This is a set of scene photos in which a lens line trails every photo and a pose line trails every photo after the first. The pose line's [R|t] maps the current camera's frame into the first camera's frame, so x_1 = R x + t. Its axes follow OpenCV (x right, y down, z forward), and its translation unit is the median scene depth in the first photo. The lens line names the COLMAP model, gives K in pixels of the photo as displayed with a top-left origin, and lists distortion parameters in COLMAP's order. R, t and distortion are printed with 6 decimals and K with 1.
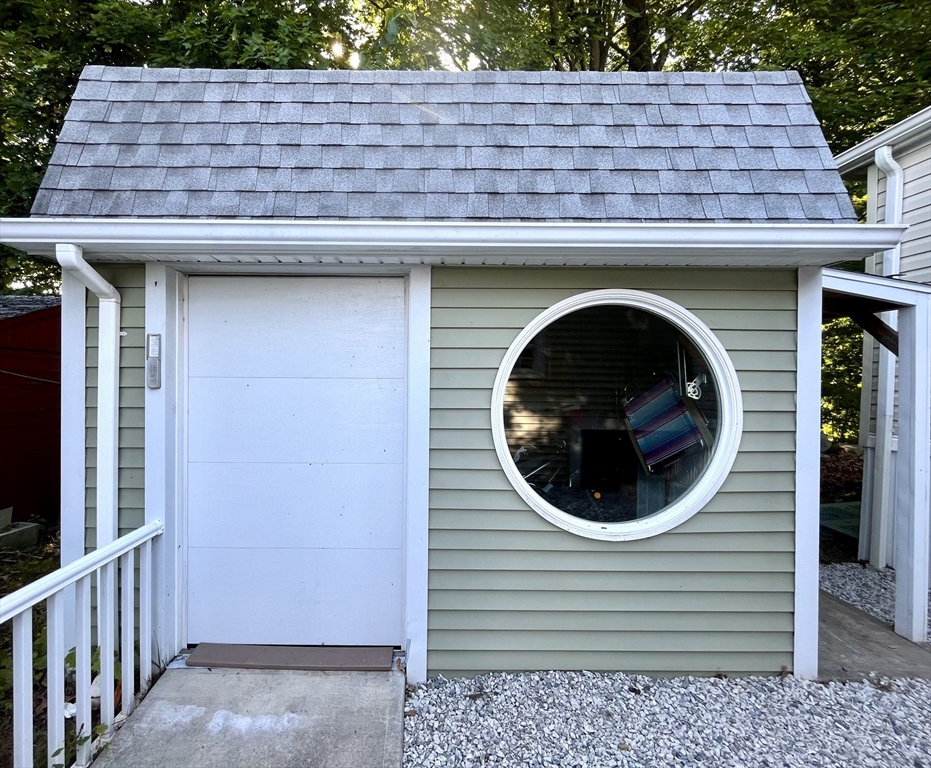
lens RADIAL K [[416.4, 0, 465.5], [0, 416.4, 384.0], [0, 0, 1]] dist [-0.000145, -0.000019]
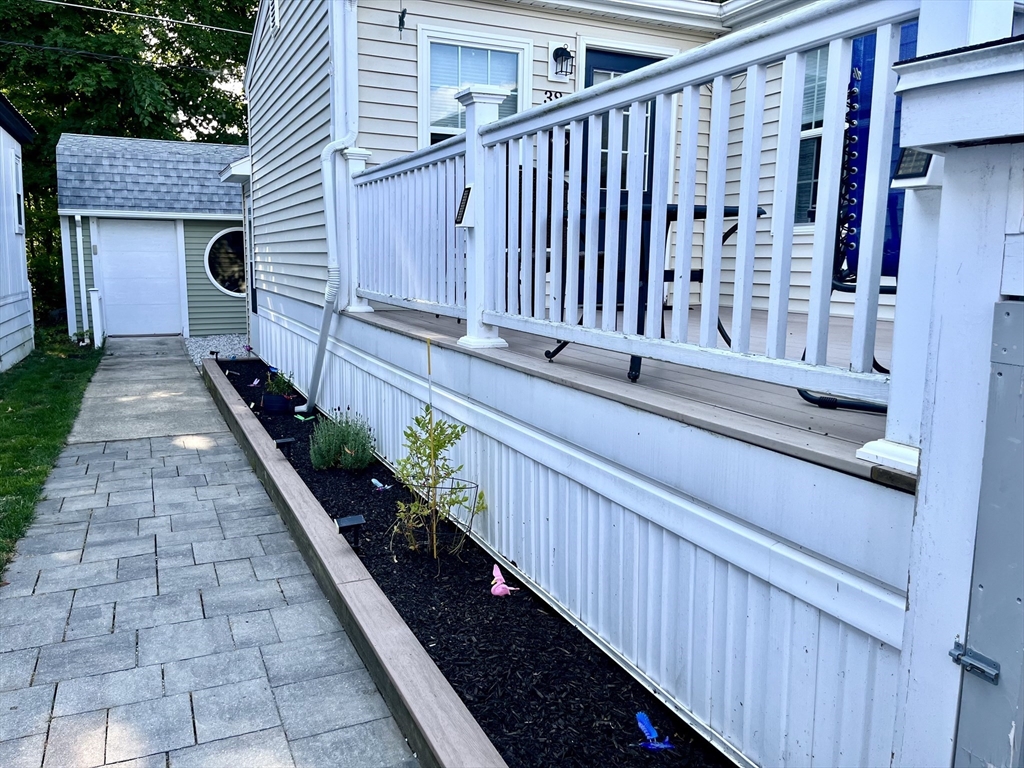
lens RADIAL K [[762.1, 0, 512.0], [0, 762.1, 384.0], [0, 0, 1]] dist [0.047382, -0.076906]
pose [[0.942086, -0.052670, 0.331209, 0.318799], [0.004078, 0.989317, 0.145725, 0.159409], [-0.335346, -0.135935, 0.932236, -6.235585]]
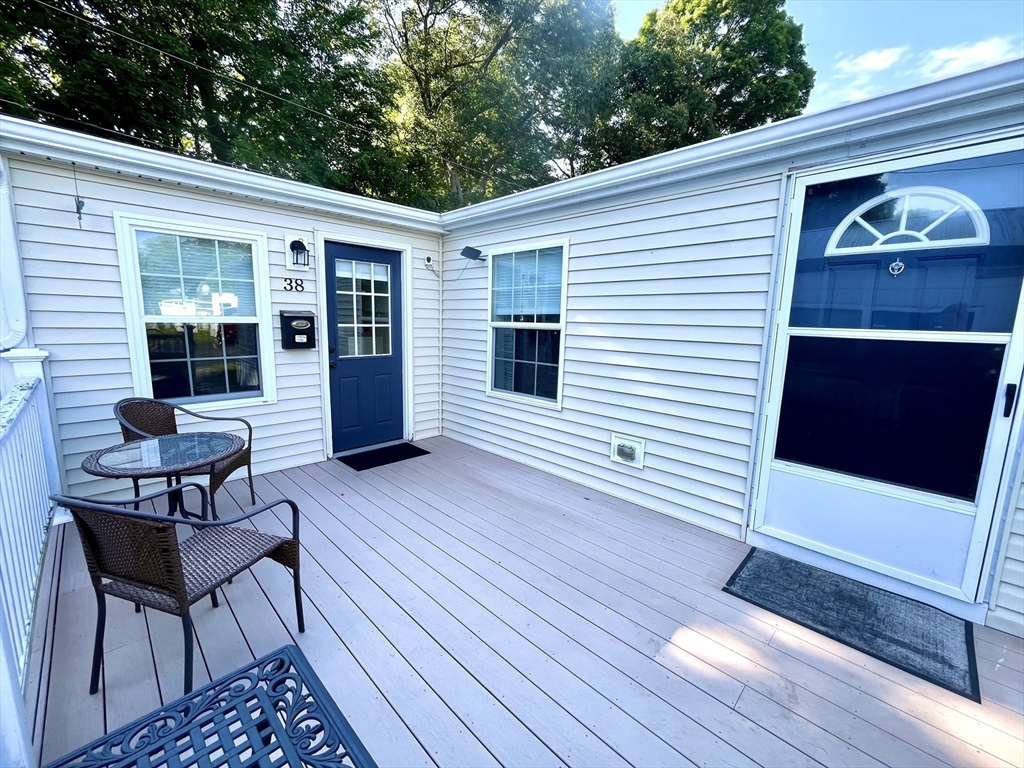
lens RADIAL K [[416.3, 0, 512.0], [0, 416.3, 384.0], [0, 0, 1]] dist [0.000874, -0.003190]
pose [[0.773556, -0.097089, 0.626246, 1.112280], [-0.002329, 0.987752, 0.156012, -0.388427], [-0.633723, -0.122143, 0.763856, -5.340033]]
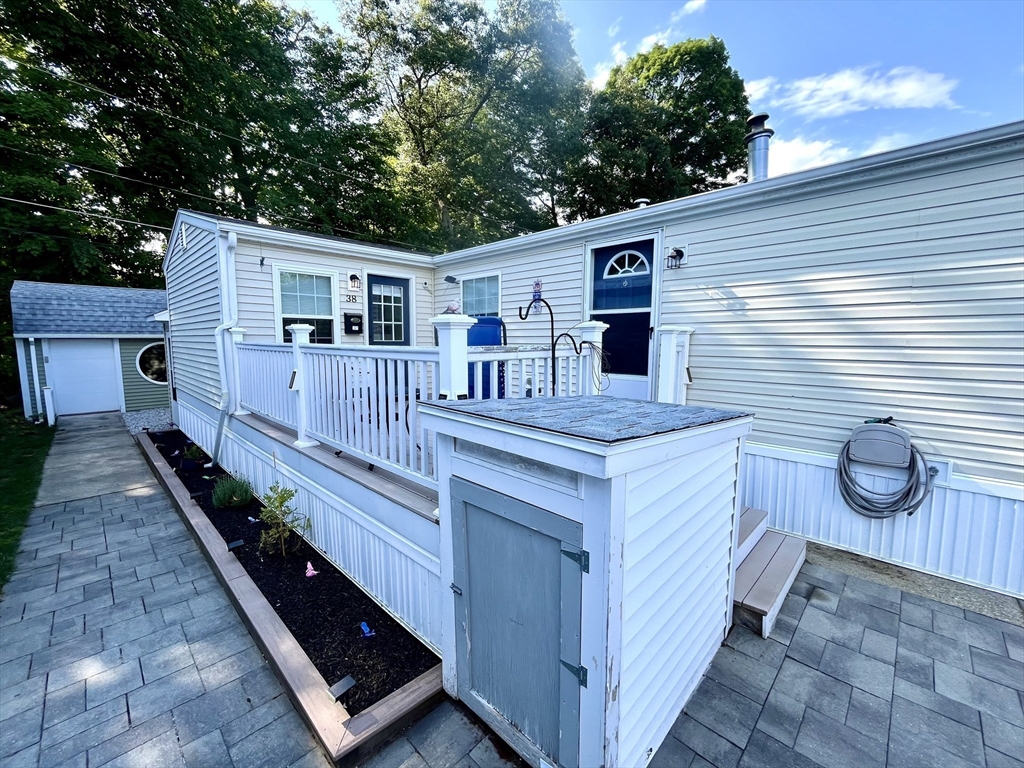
lens RADIAL K [[416.3, 0, 512.0], [0, 416.3, 384.0], [0, 0, 1]] dist [0.000874, -0.003190]
pose [[0.765782, -0.079499, 0.638167, 0.352001], [0.015623, 0.994337, 0.105122, -0.179228], [-0.642910, -0.070530, 0.762687, -6.710571]]
